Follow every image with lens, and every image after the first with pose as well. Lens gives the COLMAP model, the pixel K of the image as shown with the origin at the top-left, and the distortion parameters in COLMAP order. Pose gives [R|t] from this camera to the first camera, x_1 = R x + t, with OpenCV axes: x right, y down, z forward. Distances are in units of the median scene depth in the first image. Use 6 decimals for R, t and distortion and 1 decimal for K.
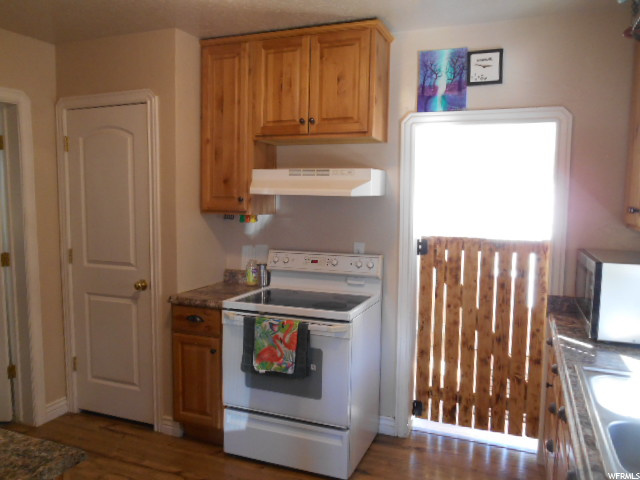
lens RADIAL K [[500.7, 0, 321.8], [0, 500.7, 241.4], [0, 0, 1]] dist [-0.025820, 0.013008]
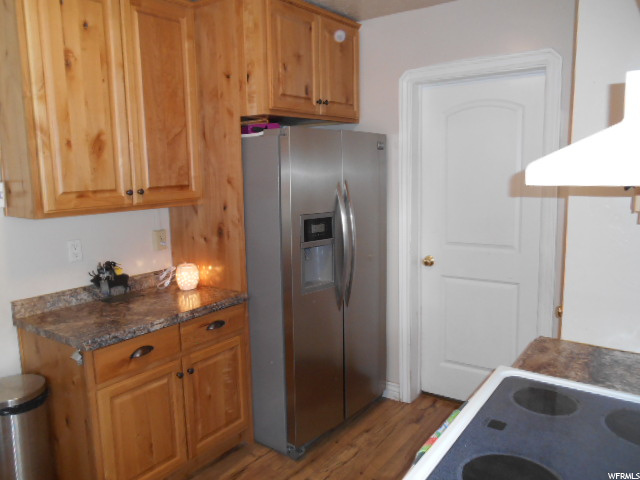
lens RADIAL K [[500.7, 0, 324.5], [0, 500.7, 238.7], [0, 0, 1]] dist [-0.025820, 0.013008]
pose [[-0.229186, 0.135750, -0.963870, 0.336017], [-0.075498, 0.984765, 0.156644, -0.087279], [0.970450, 0.108671, -0.215446, 0.824948]]
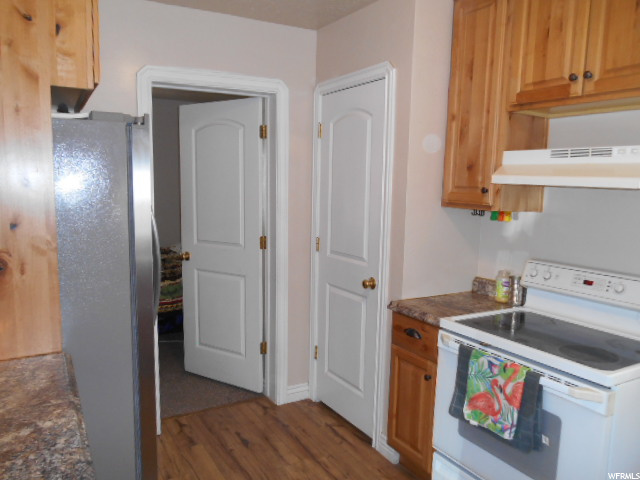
lens RADIAL K [[500.7, 0, 316.9], [0, 500.7, 239.2], [0, 0, 1]] dist [-0.025820, 0.013008]
pose [[0.785120, 0.079080, -0.614274, 0.112396], [-0.072018, 0.996744, 0.036270, -0.018492], [0.615142, 0.015763, 0.788259, 0.234786]]
